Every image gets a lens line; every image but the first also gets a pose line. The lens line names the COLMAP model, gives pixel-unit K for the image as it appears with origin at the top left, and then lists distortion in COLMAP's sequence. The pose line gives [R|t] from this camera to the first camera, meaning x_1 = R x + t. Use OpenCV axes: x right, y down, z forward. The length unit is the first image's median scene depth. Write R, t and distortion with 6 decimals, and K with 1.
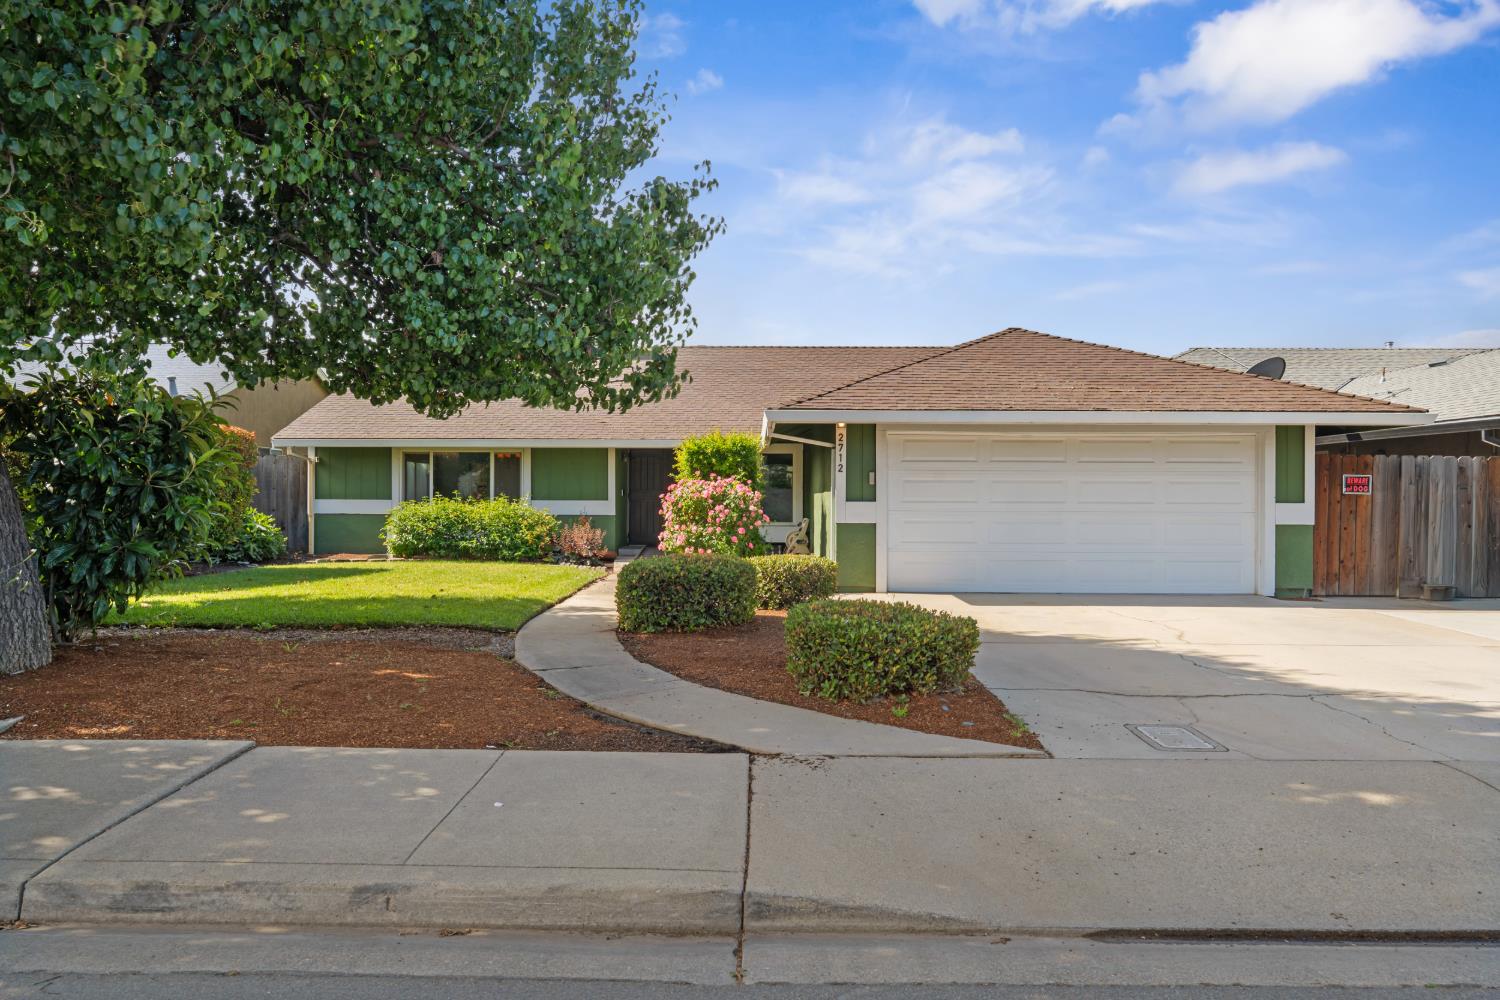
lens RADIAL K [[1014.4, 0, 745.1], [0, 1014.4, 497.9], [0, 0, 1]] dist [0.005271, 0.002779]
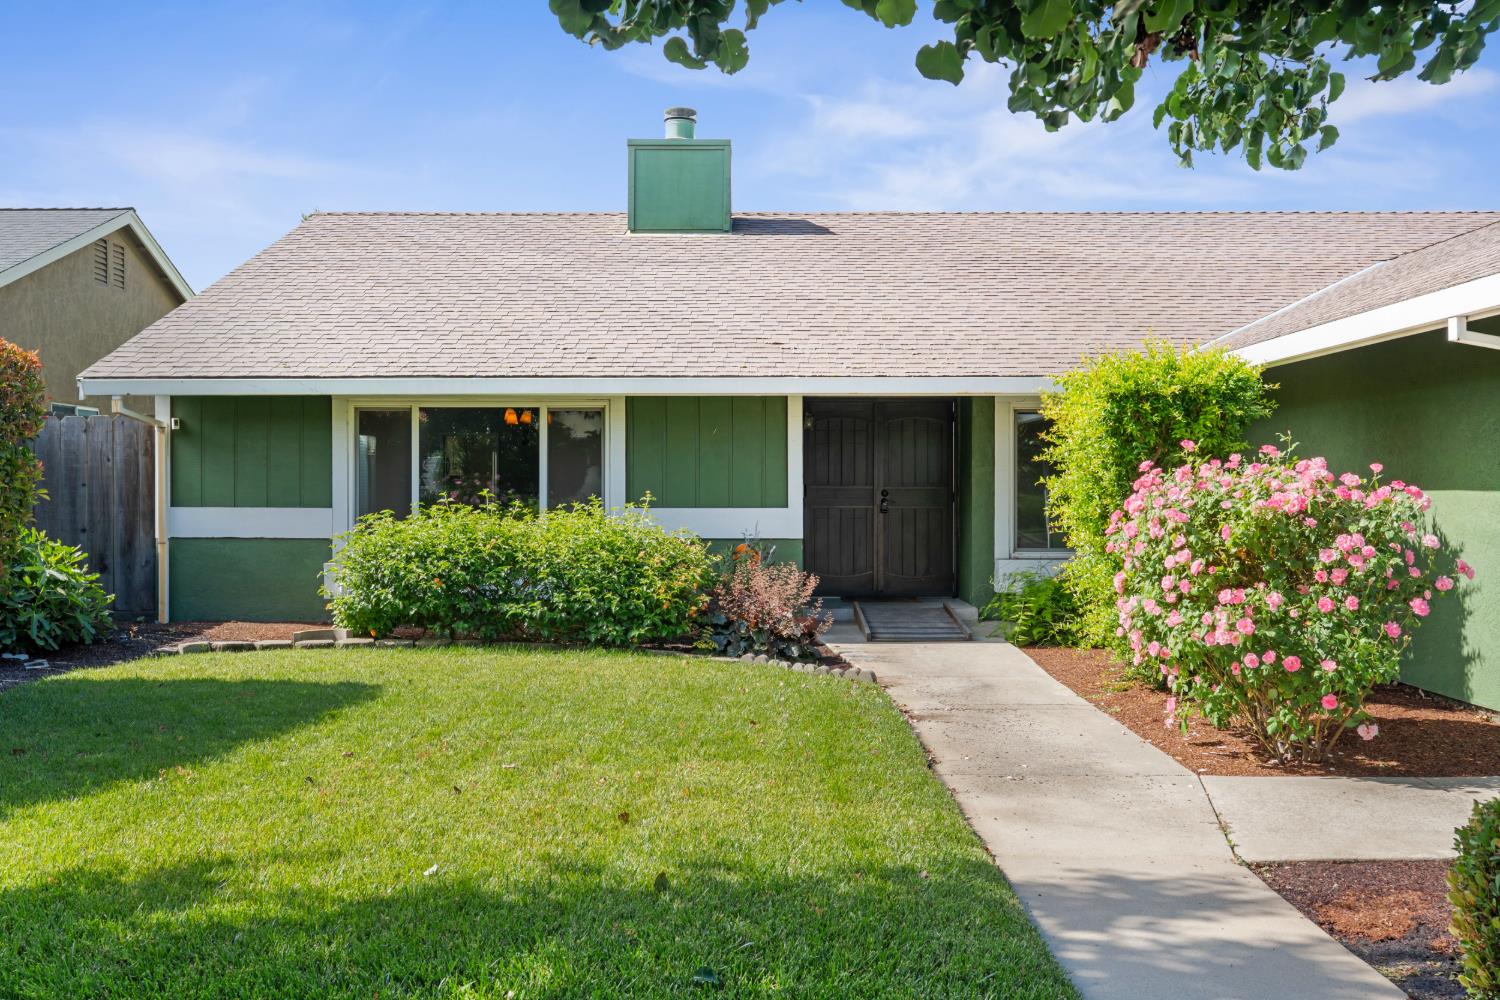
lens RADIAL K [[1370.7, 0, 749.0], [0, 1370.7, 497.1], [0, 0, 1]] dist [-0.025880, 0.000000]
pose [[0.999835, -0.003662, 0.017817, -0.237651], [0.003559, 0.999977, 0.005836, -0.008978], [-0.017838, -0.005771, 0.999824, 0.516410]]
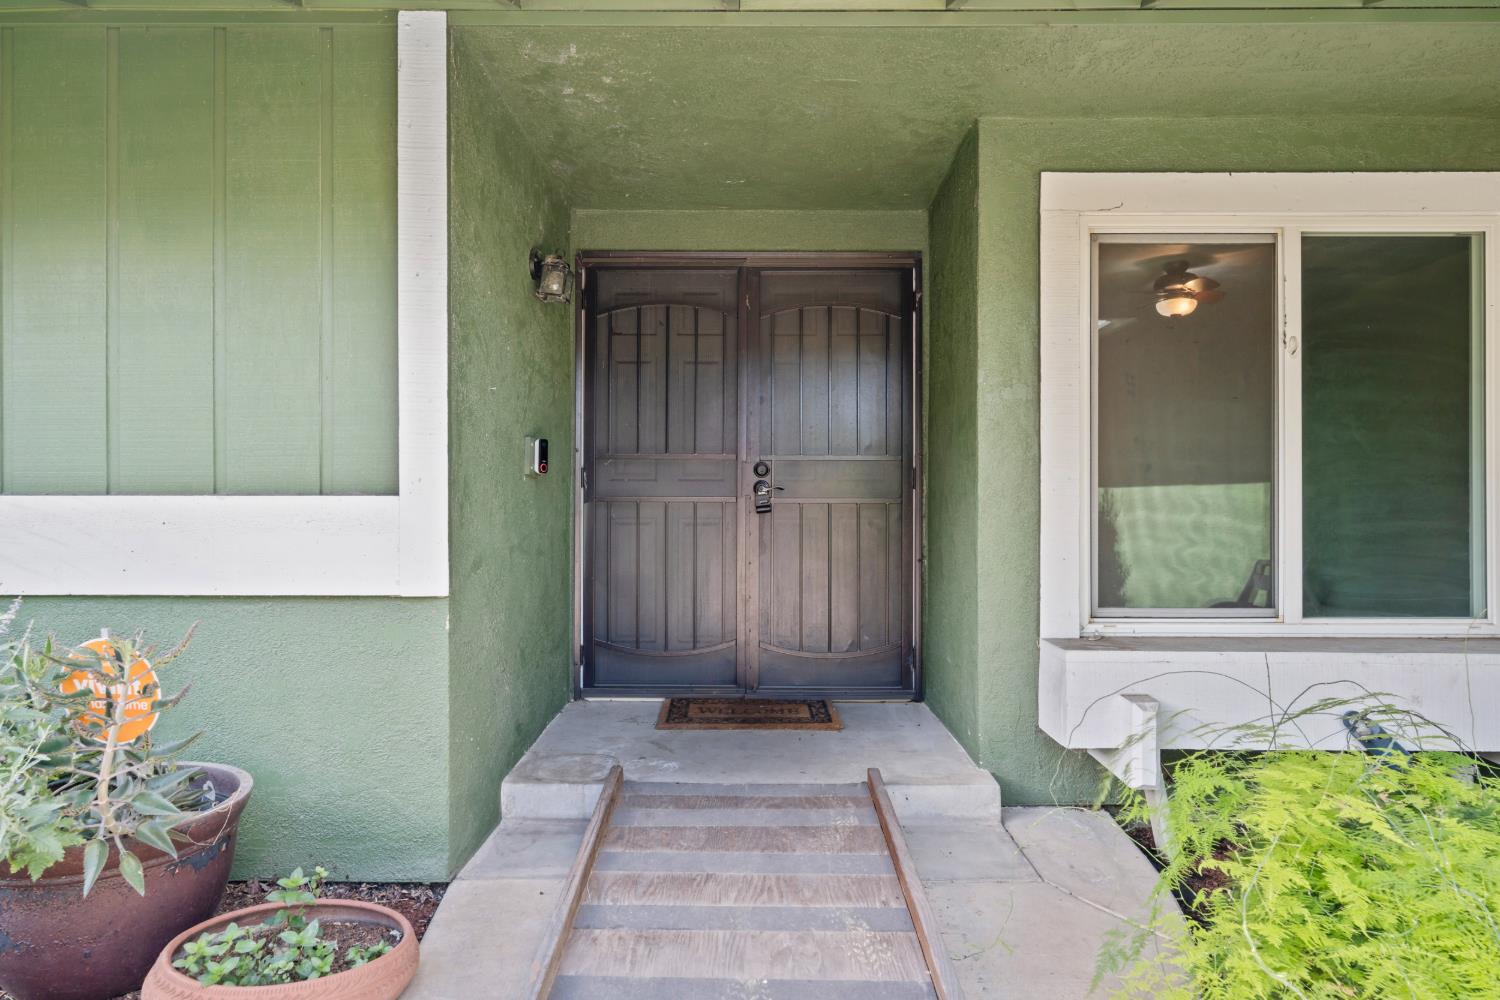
lens RADIAL K [[858.8, 0, 746.6], [0, 858.8, 496.2], [0, 0, 1]] dist [-0.000183, -0.000002]
pose [[0.999740, -0.004835, 0.022274, -0.137263], [0.004903, 0.999984, -0.002984, 0.003183], [-0.022259, 0.003092, 0.999747, 1.196756]]
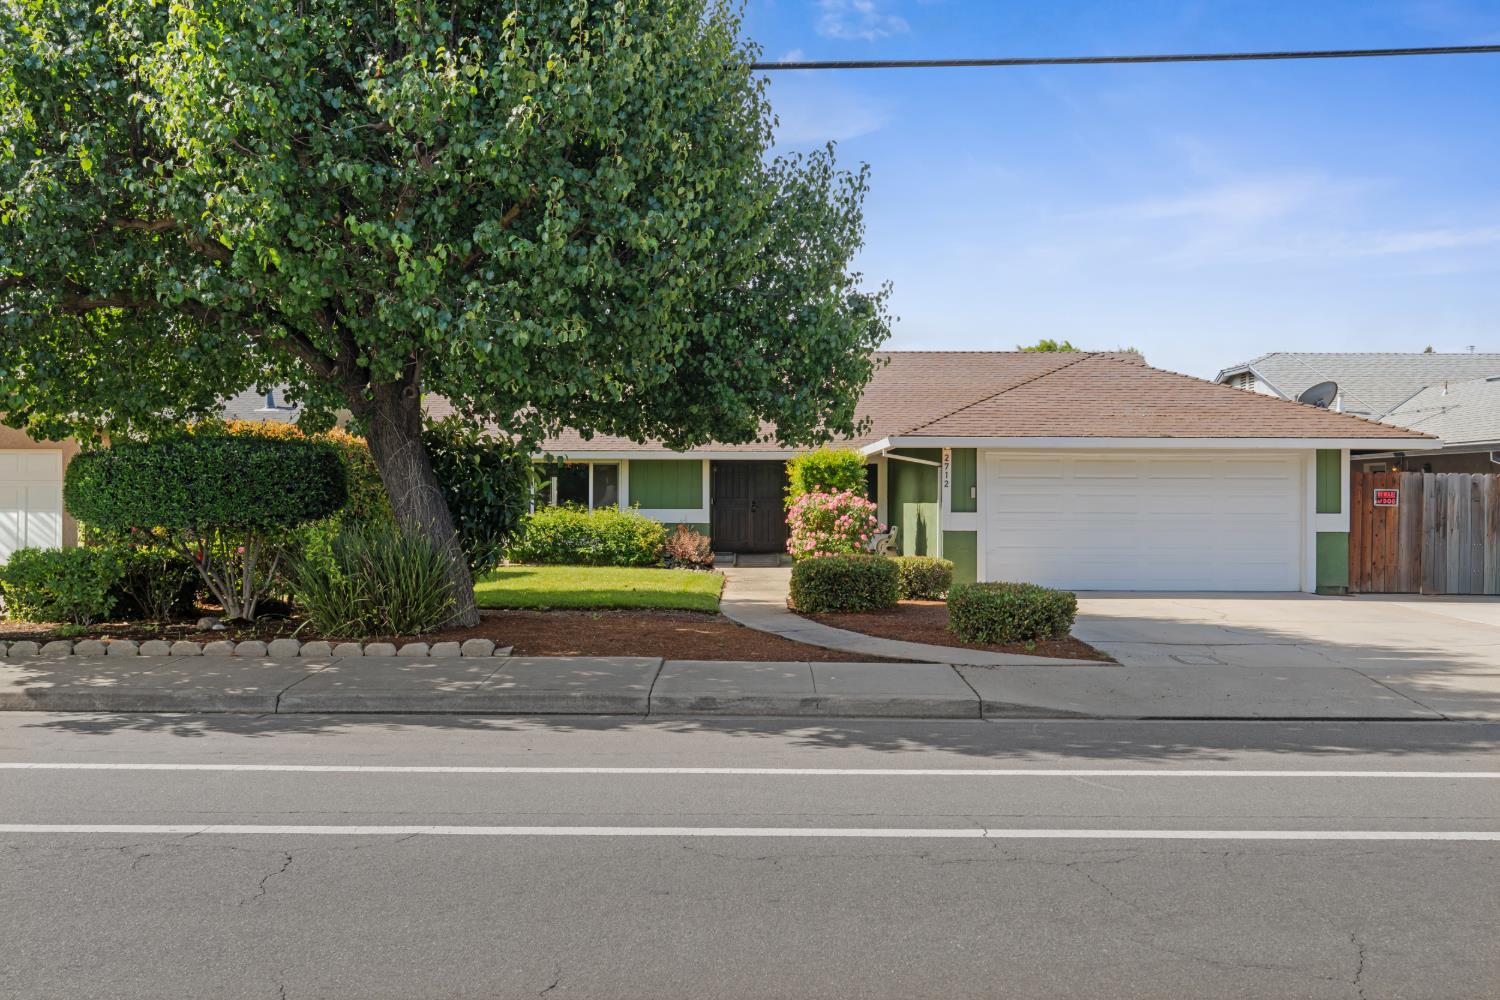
lens RADIAL K [[1325.8, 0, 756.3], [0, 1325.8, 512.4], [0, 0, 1]] dist [0.034860, 0.002318]
pose [[0.999804, -0.000275, 0.019814, -0.154502], [0.000056, 0.999938, 0.011097, -0.013362], [-0.019815, -0.011094, 0.999742, -0.524613]]
